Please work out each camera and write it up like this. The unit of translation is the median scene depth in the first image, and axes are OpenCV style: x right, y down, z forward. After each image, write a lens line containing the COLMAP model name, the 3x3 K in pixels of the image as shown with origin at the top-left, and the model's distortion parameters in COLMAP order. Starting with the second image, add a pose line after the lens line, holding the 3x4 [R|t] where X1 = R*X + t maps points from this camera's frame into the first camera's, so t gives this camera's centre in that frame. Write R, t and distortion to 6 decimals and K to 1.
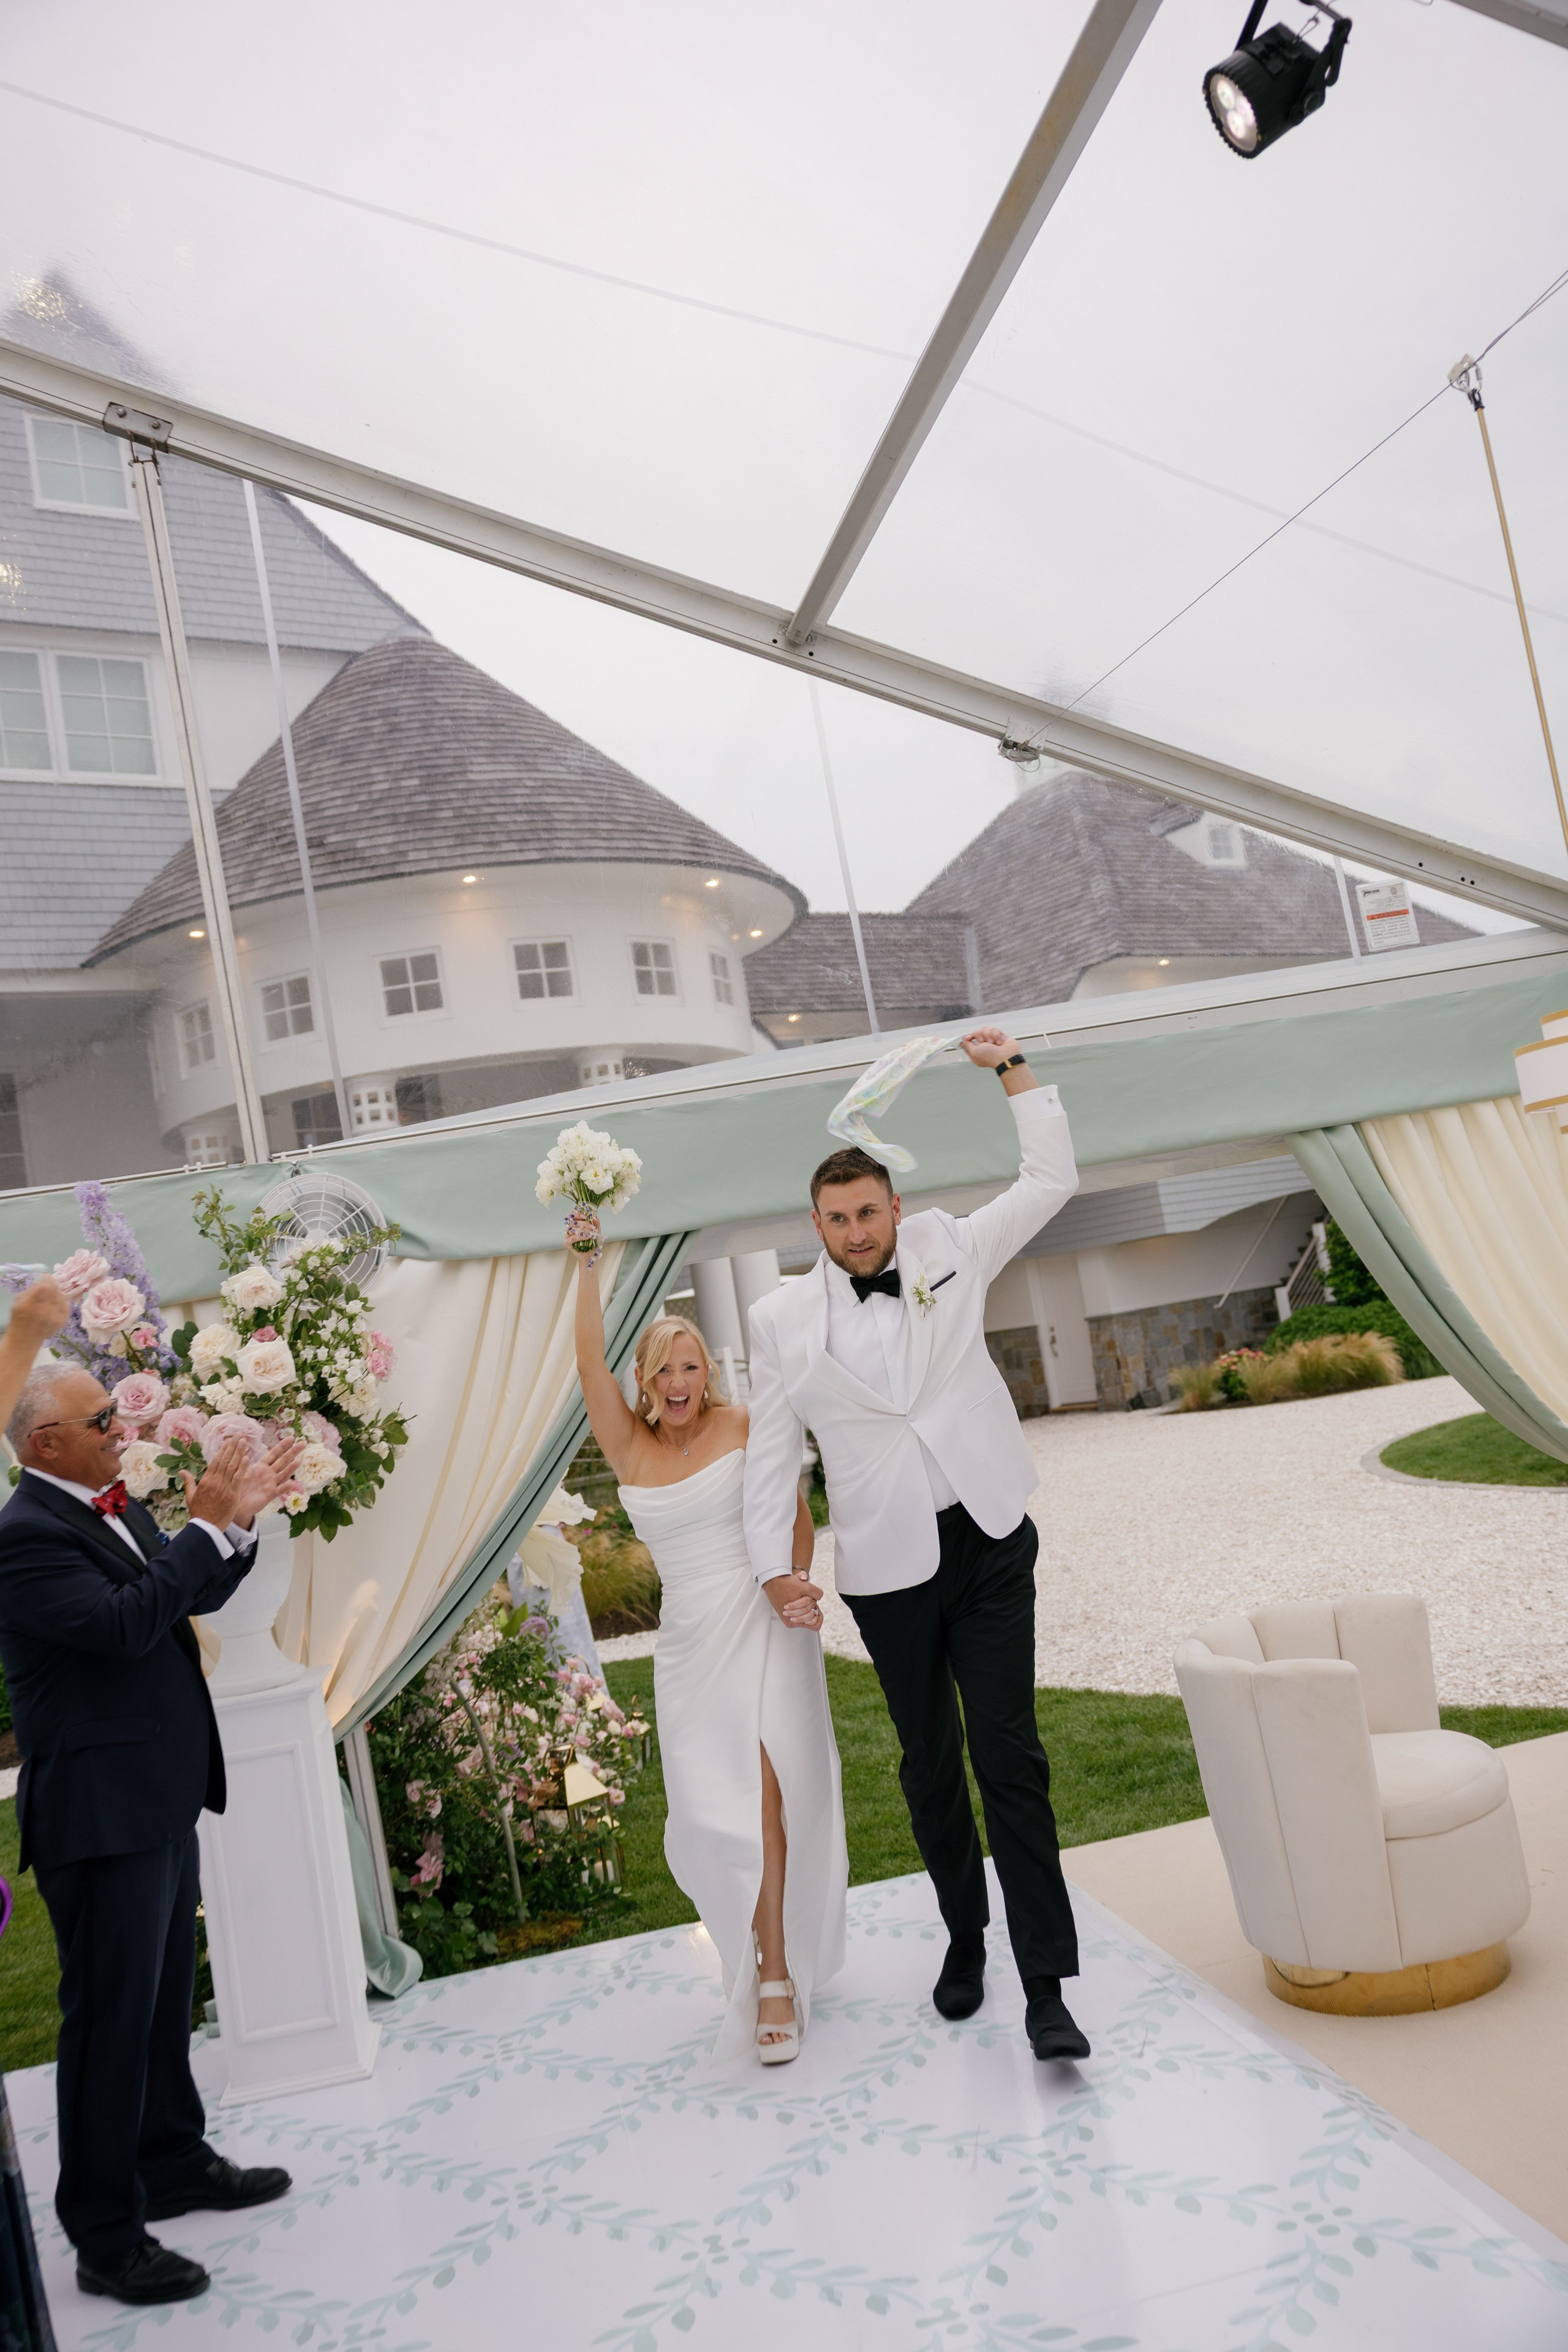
lens RADIAL K [[1893.1, 0, 773.6], [0, 1893.1, 1170.1], [0, 0, 1]] dist [-0.021253, 0.023406]
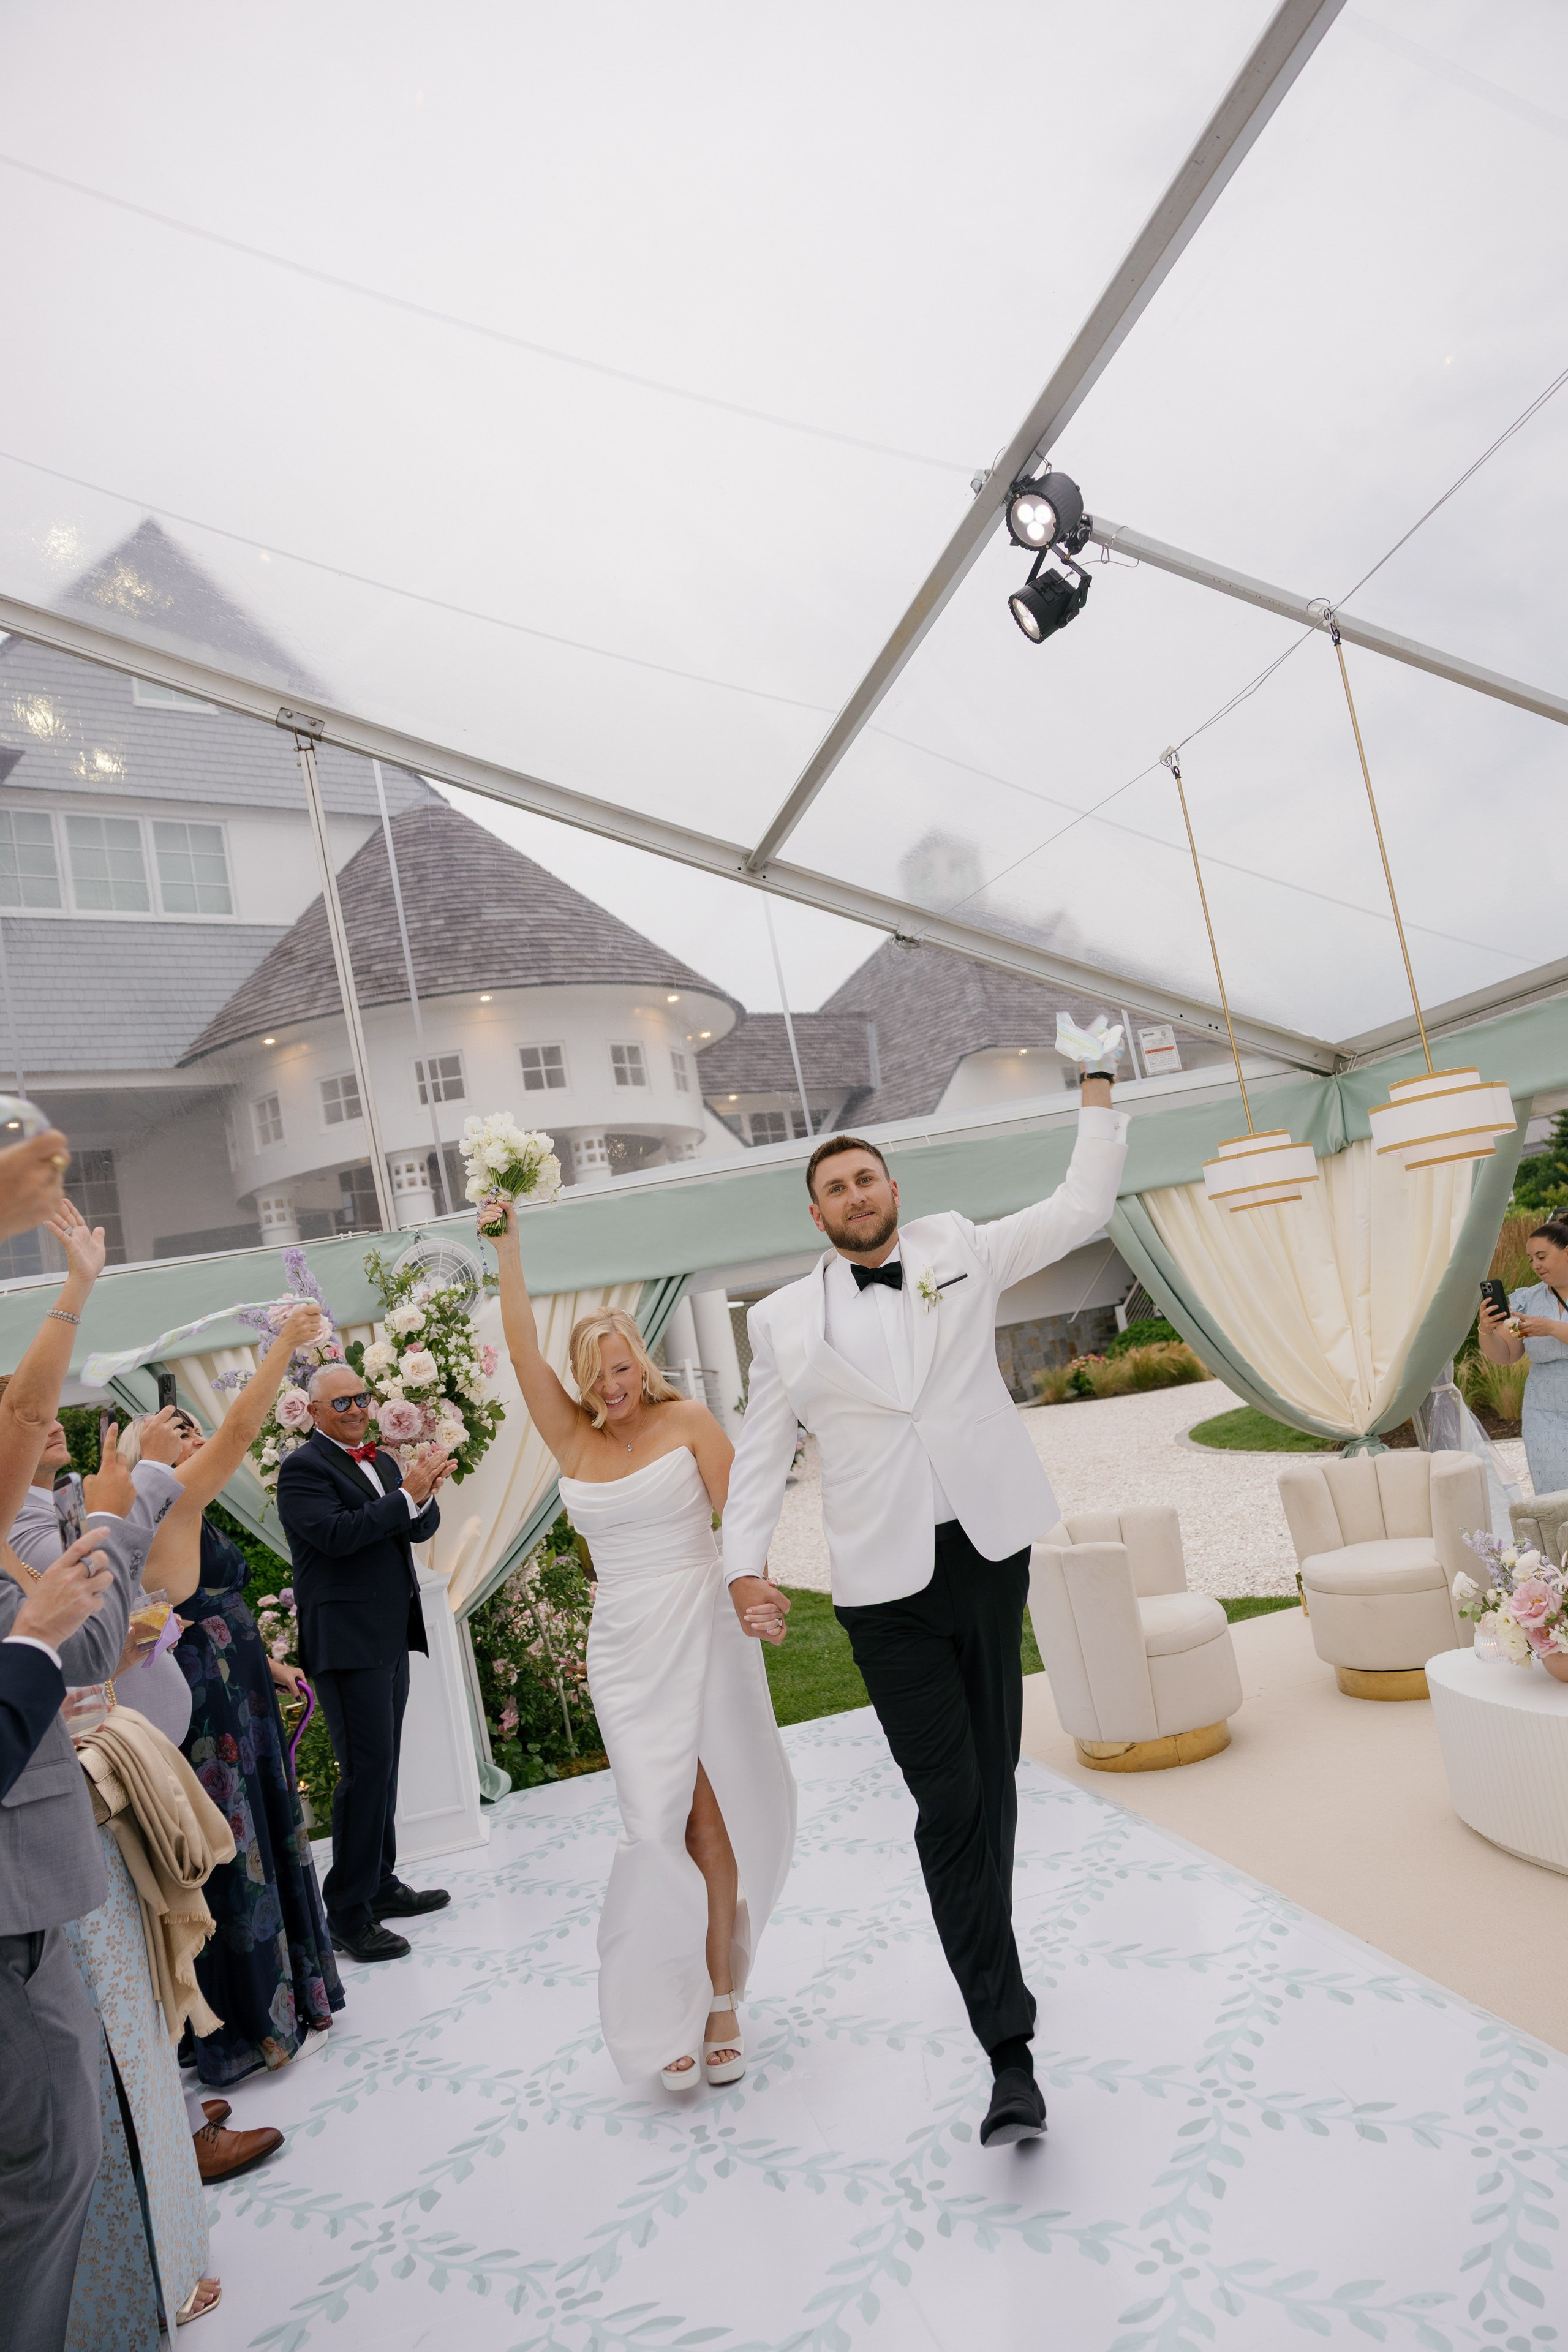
lens RADIAL K [[1573.4, 0, 792.8], [0, 1573.4, 1176.3], [0, 0, 1]] dist [0.005318, -0.003110]
pose [[0.998541, -0.010402, 0.052987, -0.025022], [0.011638, 0.999666, -0.023068, -0.013369], [-0.052729, 0.023651, 0.998329, -0.208508]]
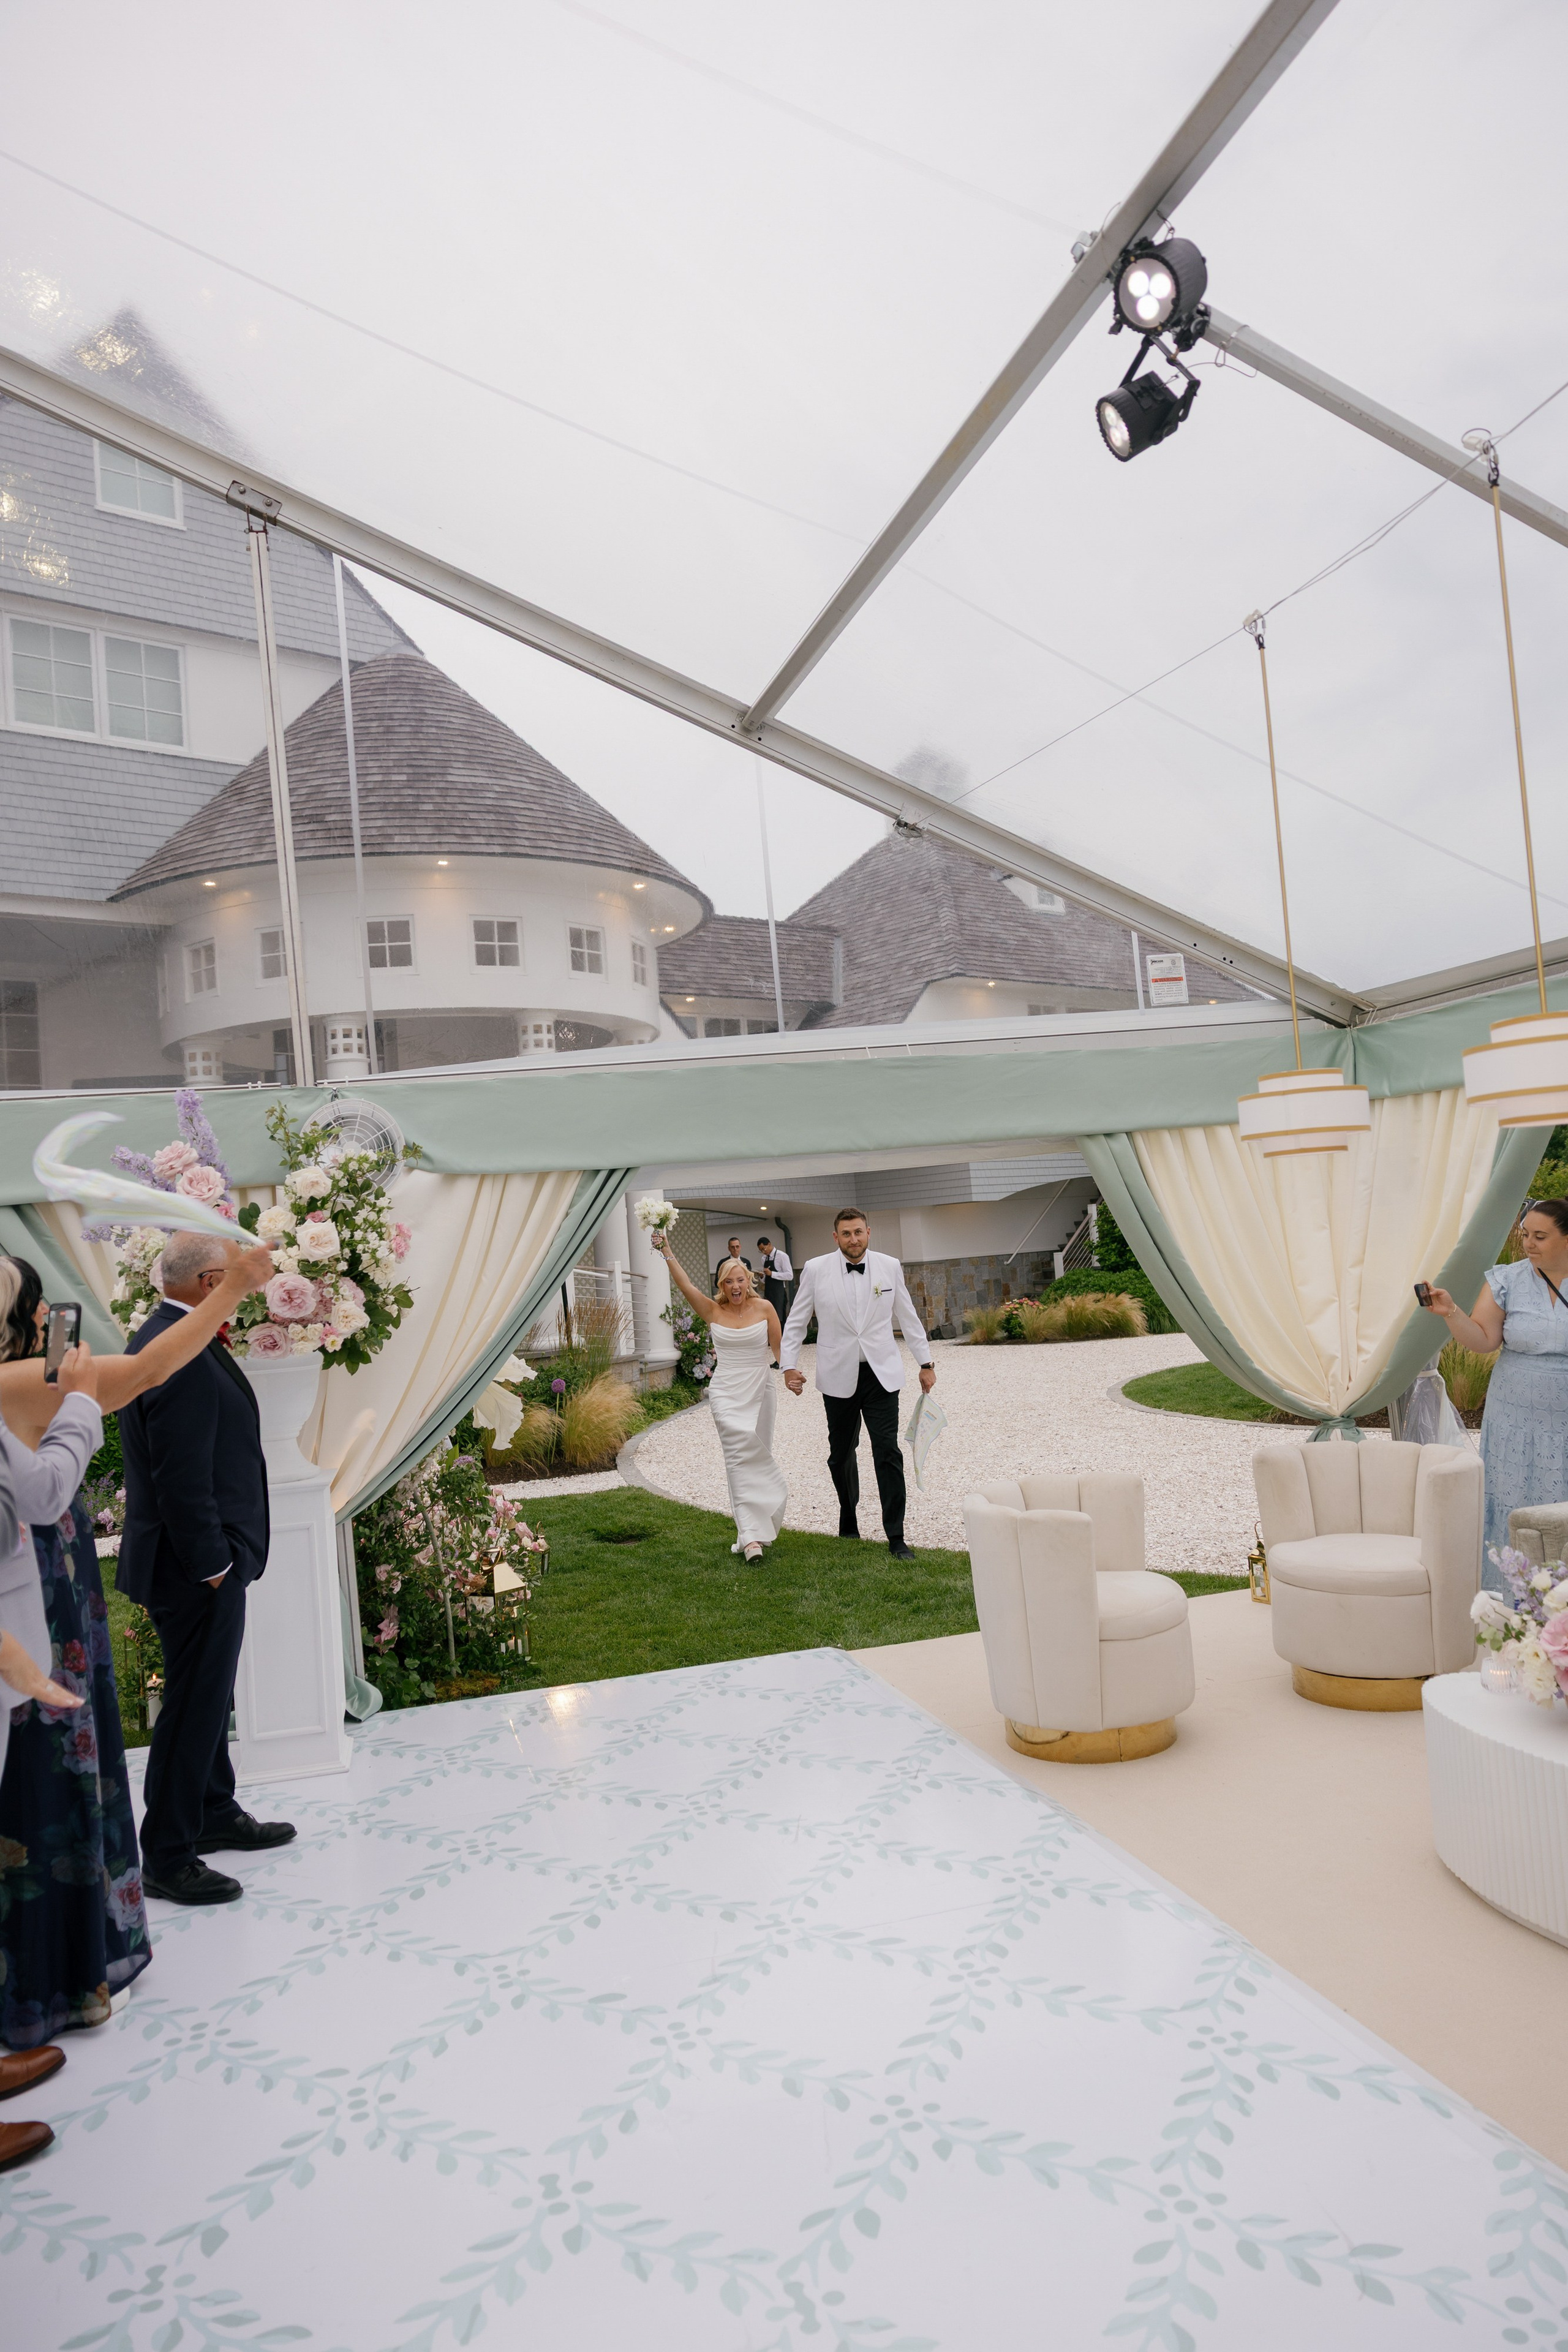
lens RADIAL K [[1573.4, 0, 776.4], [0, 1573.4, 1174.1], [0, 0, 1]] dist [0.005318, -0.003110]
pose [[0.992581, 0.090120, 0.081614, -0.030337], [-0.092614, 0.995328, 0.027298, -0.002861], [-0.078772, -0.034654, 0.996290, -0.100909]]
